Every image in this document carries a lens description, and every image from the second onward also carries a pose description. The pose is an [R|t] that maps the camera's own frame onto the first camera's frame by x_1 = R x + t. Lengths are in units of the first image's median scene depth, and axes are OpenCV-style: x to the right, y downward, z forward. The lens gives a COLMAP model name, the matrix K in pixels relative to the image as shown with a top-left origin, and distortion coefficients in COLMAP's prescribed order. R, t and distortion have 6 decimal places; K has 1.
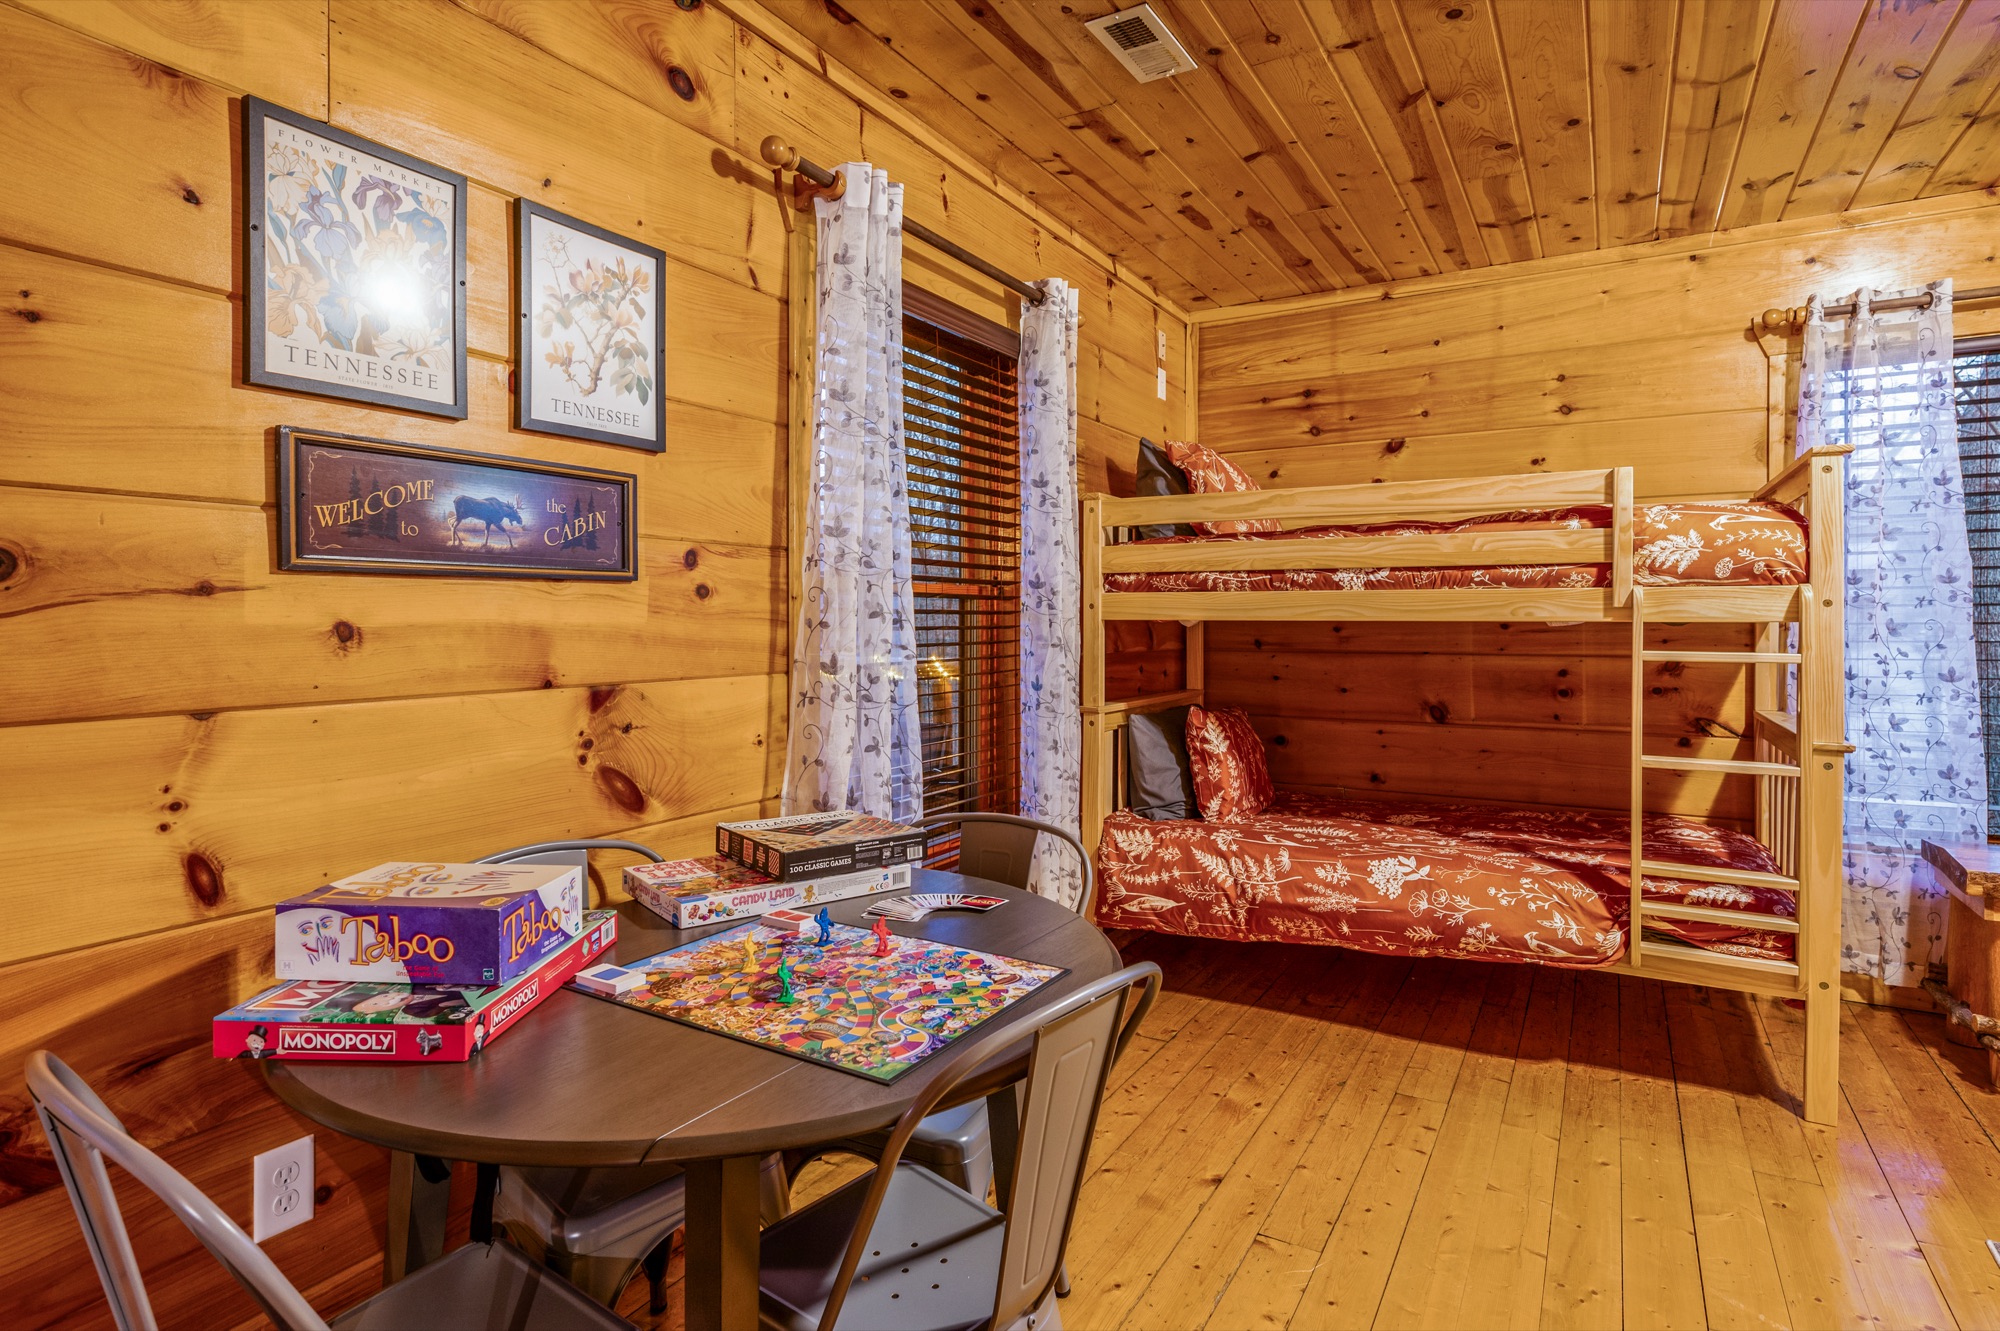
lens RADIAL K [[1040.9, 0, 1009.9], [0, 1040.9, 627.8], [0, 0, 1]] dist [-0.003576, -0.000636]
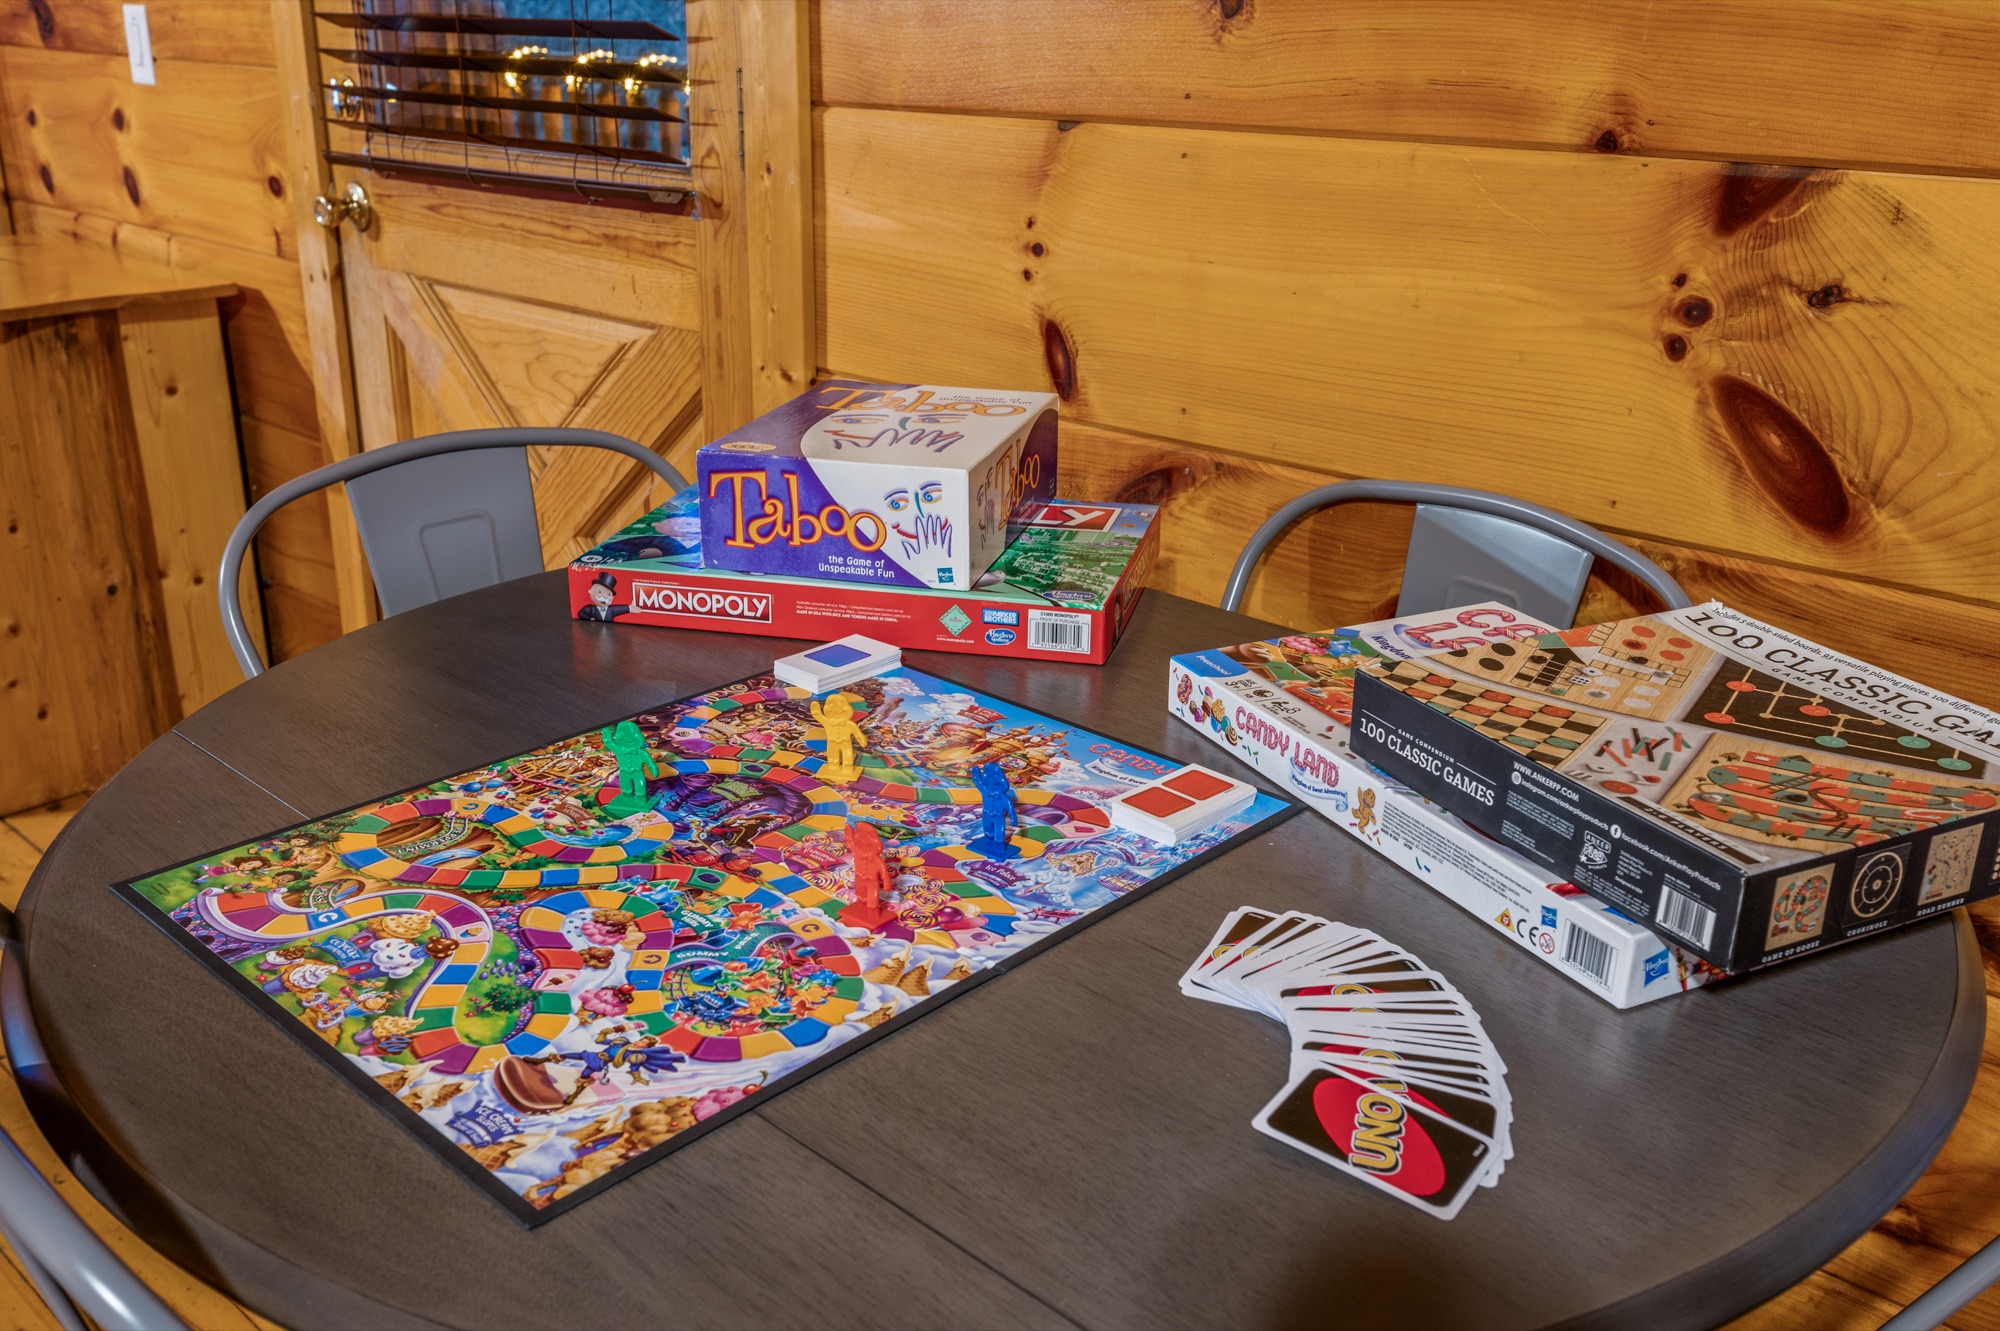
lens RADIAL K [[1740.2, 0, 1000.0], [0, 1740.2, 665.5], [0, 0, 1]] dist [-0.005541, 0.009602]
pose [[-0.210295, 0.340775, -0.916323, 0.377451], [-0.021955, 0.935400, 0.352908, 0.012221], [0.977392, 0.094332, -0.189228, 1.088422]]
